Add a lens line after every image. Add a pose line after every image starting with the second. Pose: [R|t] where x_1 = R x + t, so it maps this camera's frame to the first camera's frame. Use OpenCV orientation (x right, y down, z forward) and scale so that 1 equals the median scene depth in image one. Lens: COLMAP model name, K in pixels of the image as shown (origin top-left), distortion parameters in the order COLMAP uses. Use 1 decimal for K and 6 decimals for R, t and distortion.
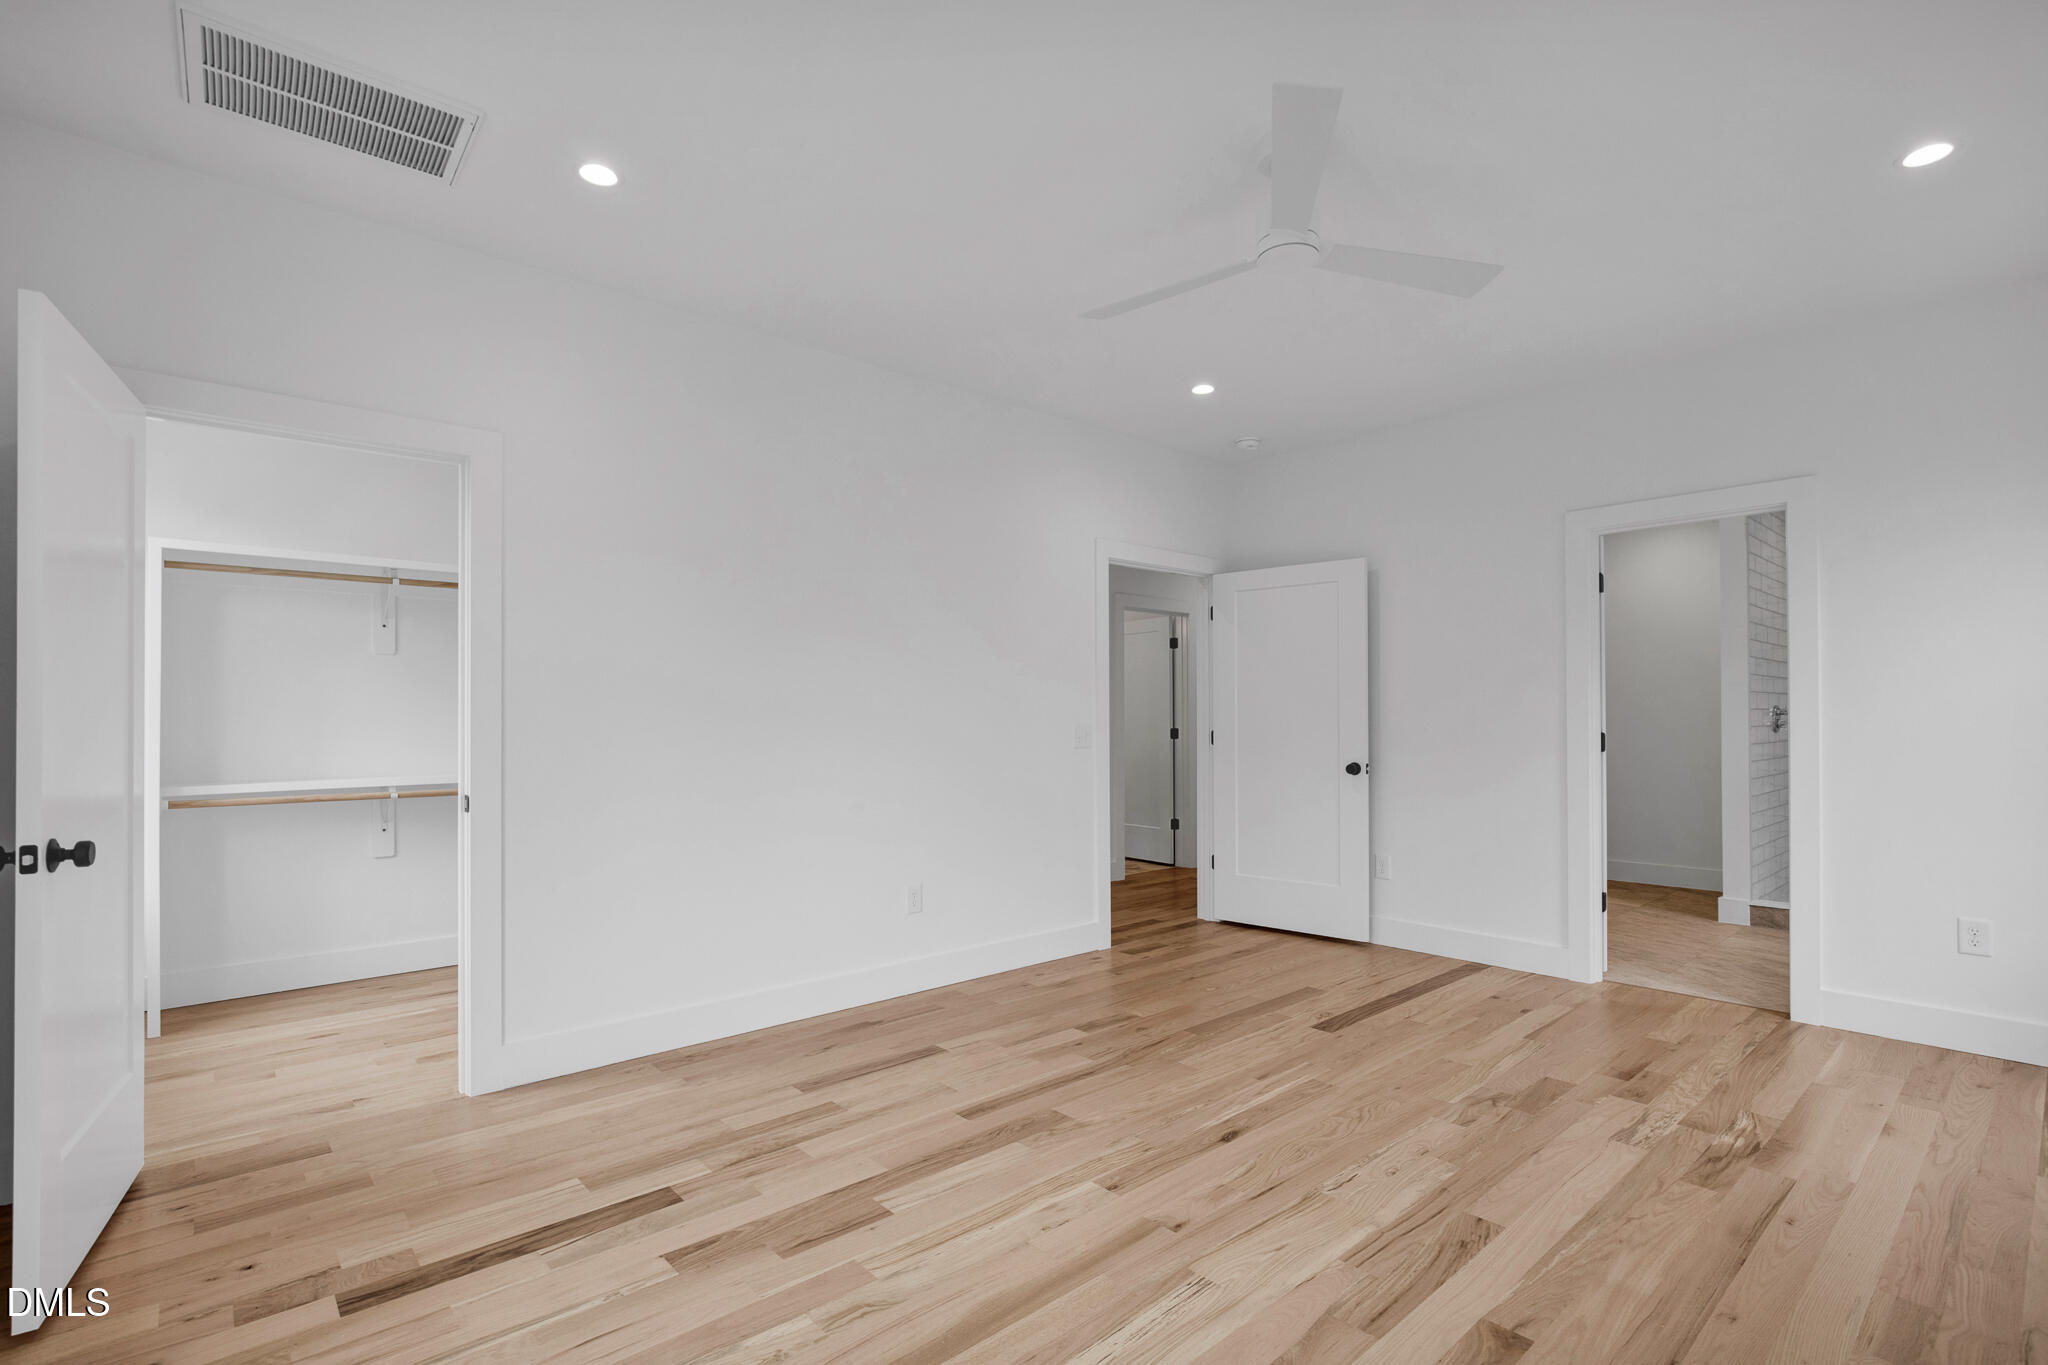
lens RADIAL K [[960.4, 0, 1032.2], [0, 960.4, 728.9], [0, 0, 1]] dist [-0.002648, -0.000141]
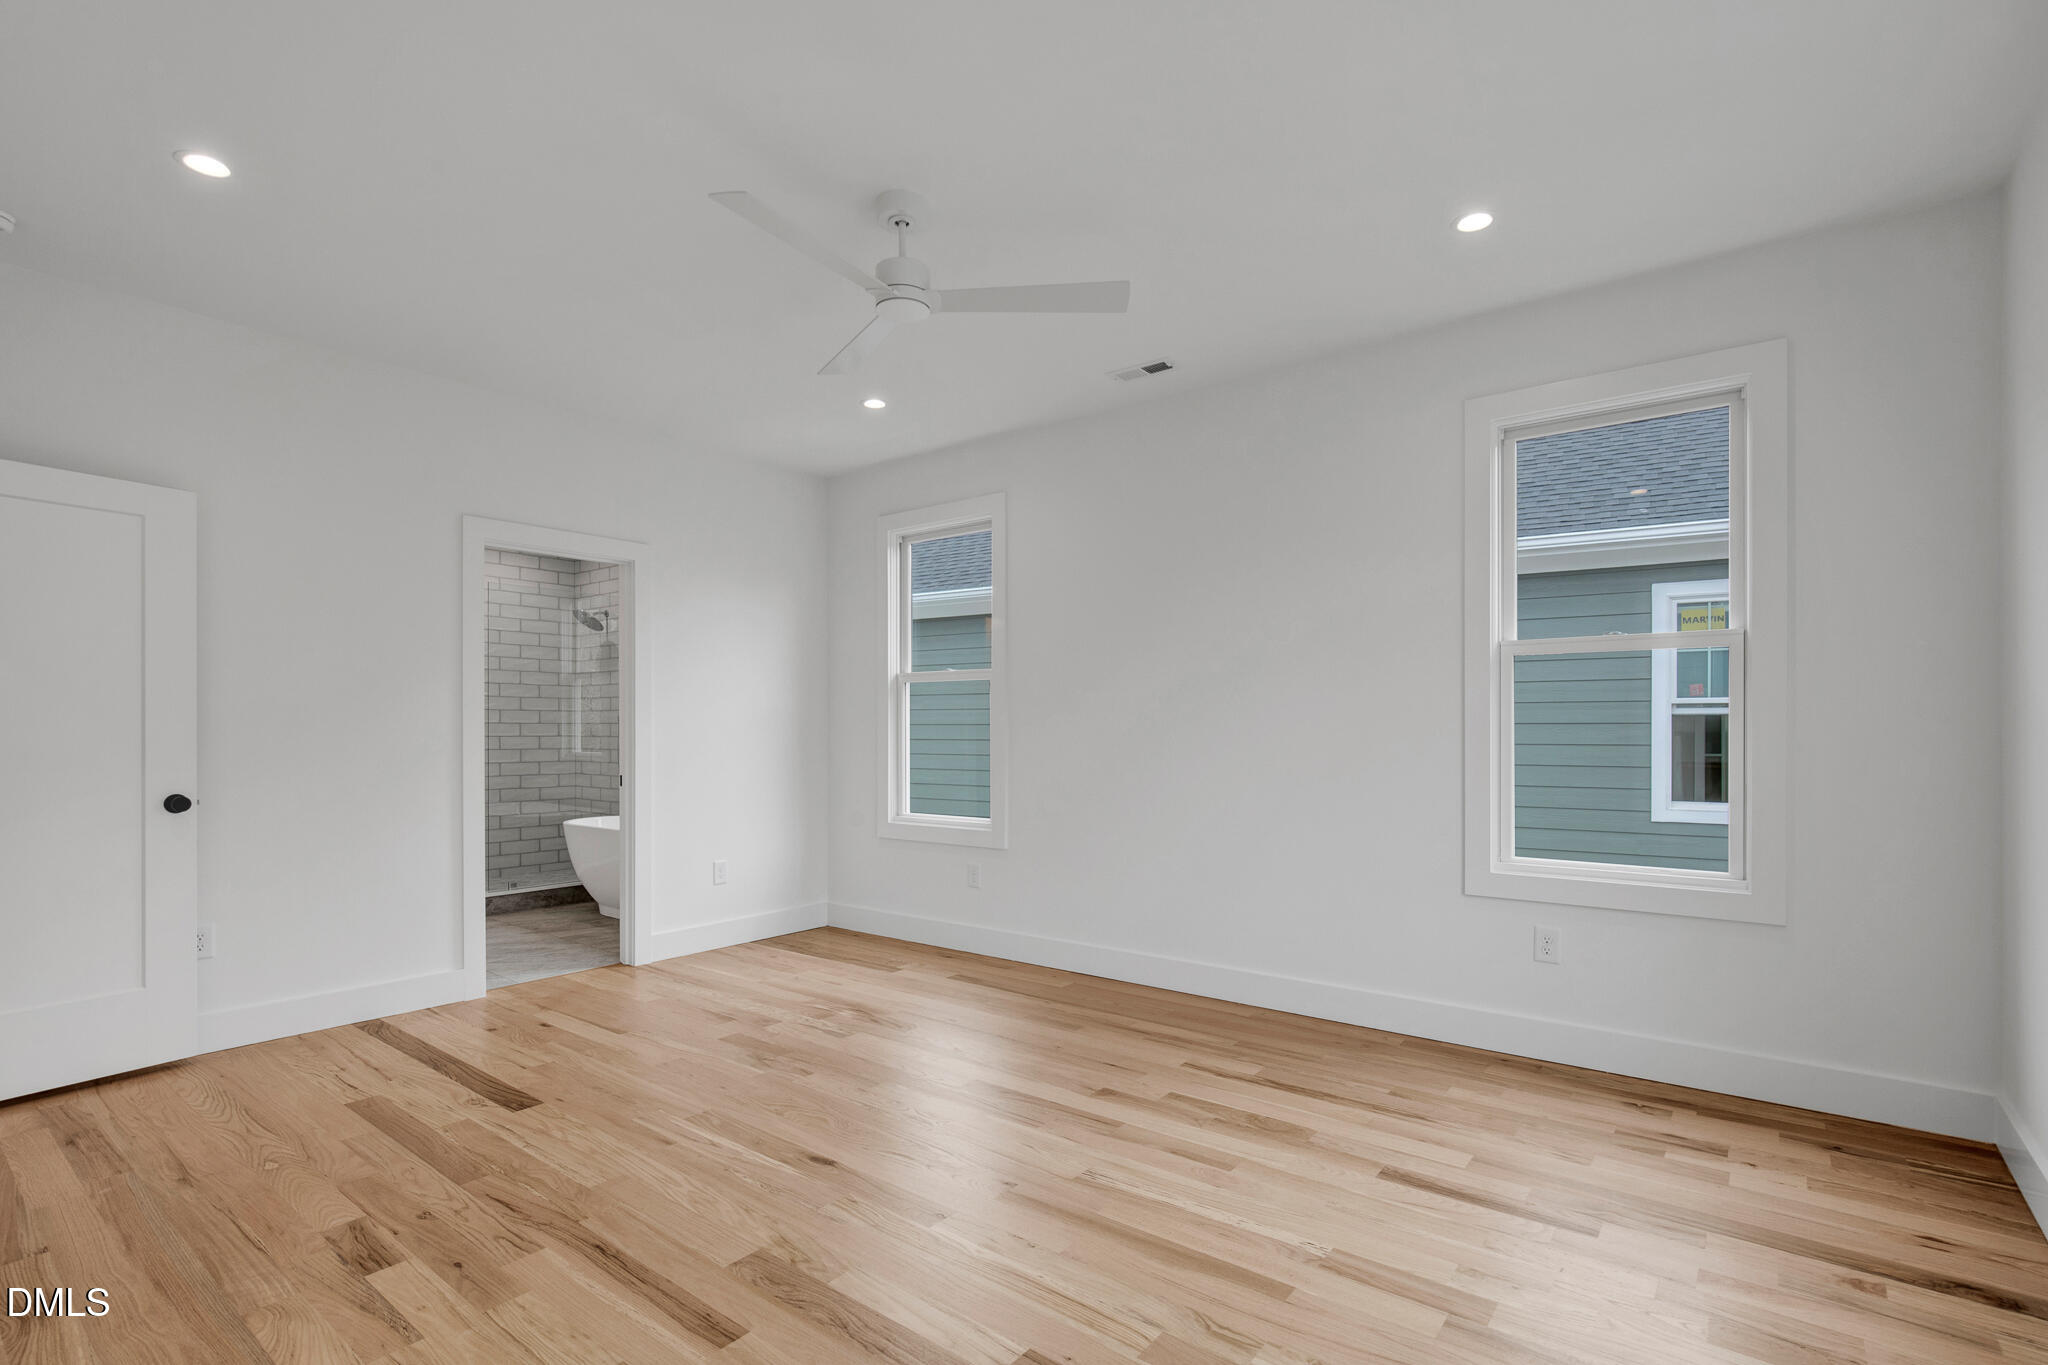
lens RADIAL K [[960.4, 0, 1032.2], [0, 960.4, 728.9], [0, 0, 1]] dist [-0.002648, -0.000141]
pose [[-0.178207, 0.006072, 0.983974, -0.635954], [0.009659, 0.999944, -0.004421, -0.004342], [-0.983946, 0.008716, -0.178255, 0.774154]]
